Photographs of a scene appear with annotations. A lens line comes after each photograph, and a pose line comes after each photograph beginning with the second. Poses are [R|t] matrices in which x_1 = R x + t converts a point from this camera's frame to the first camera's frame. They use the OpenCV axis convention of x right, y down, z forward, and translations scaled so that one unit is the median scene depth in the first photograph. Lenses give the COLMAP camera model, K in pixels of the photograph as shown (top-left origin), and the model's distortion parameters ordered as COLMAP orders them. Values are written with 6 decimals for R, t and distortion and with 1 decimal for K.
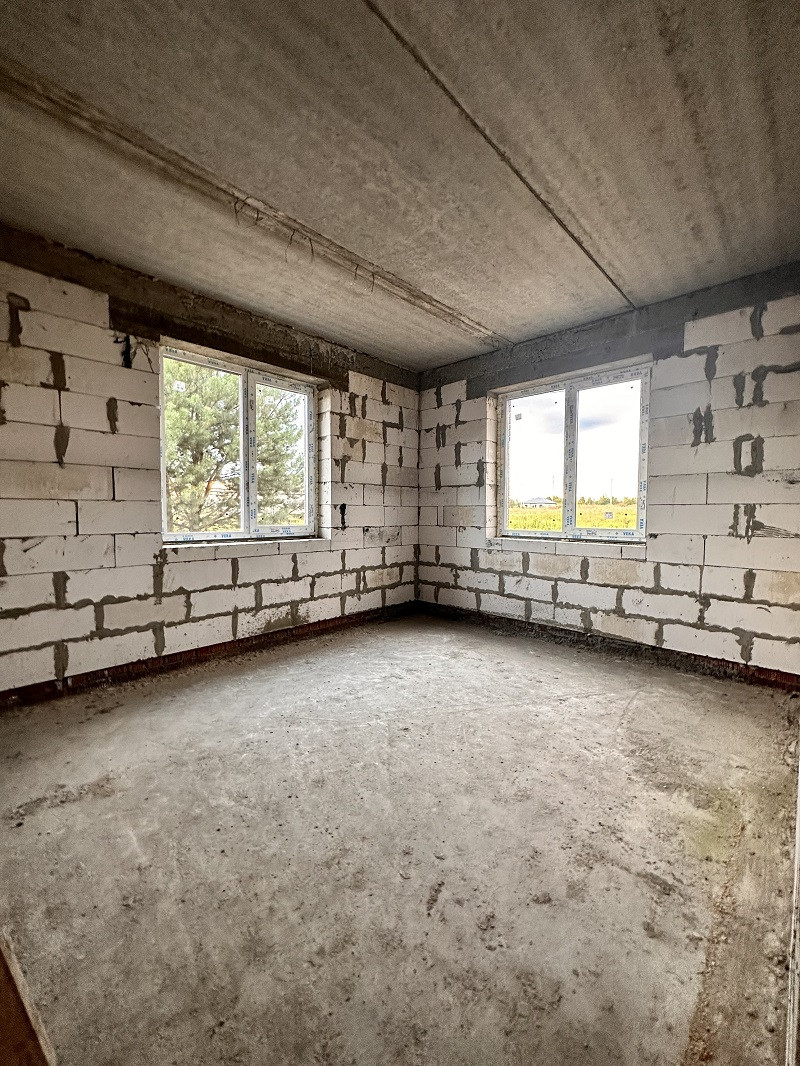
lens RADIAL K [[427.0, 0, 400.4], [0, 427.0, 531.6], [0, 0, 1]] dist [0.000711, 0.000016]
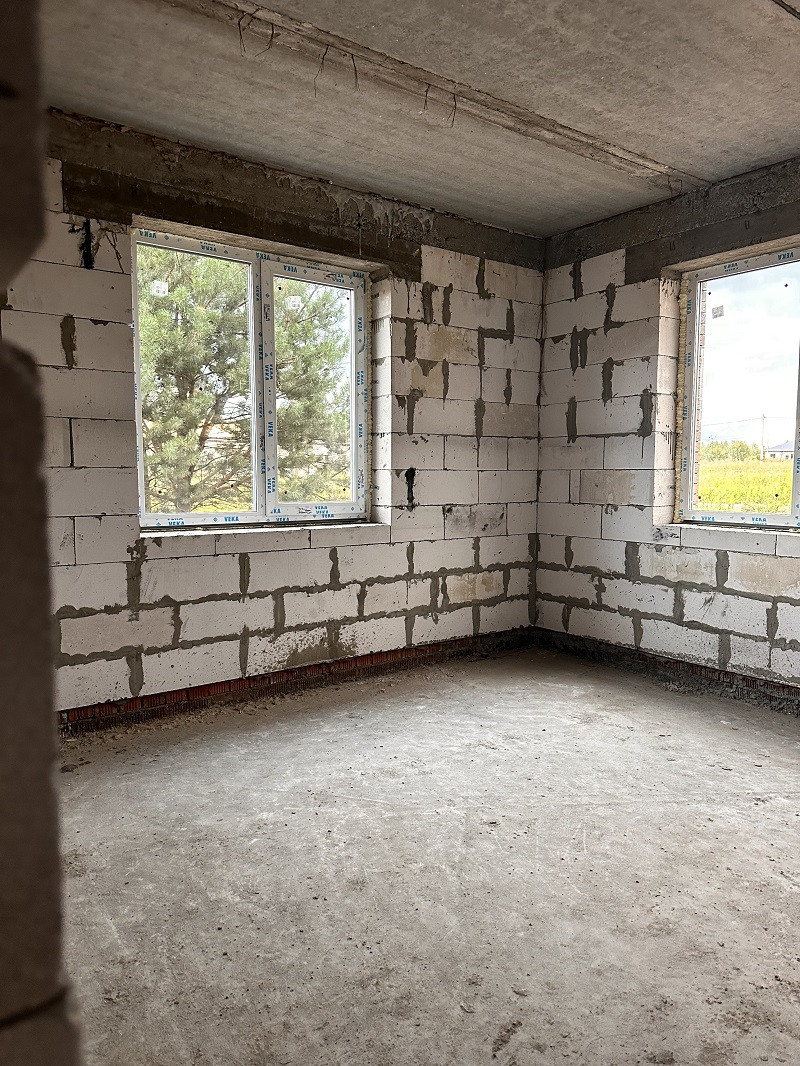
lens RADIAL K [[750.5, 0, 405.1], [0, 750.5, 537.2], [0, 0, 1]] dist [0.086200, -0.112181]
pose [[0.986954, 0.013536, -0.160434, 0.043402], [-0.006399, 0.998970, 0.044919, -0.016752], [0.160877, -0.043306, 0.986024, -0.102144]]
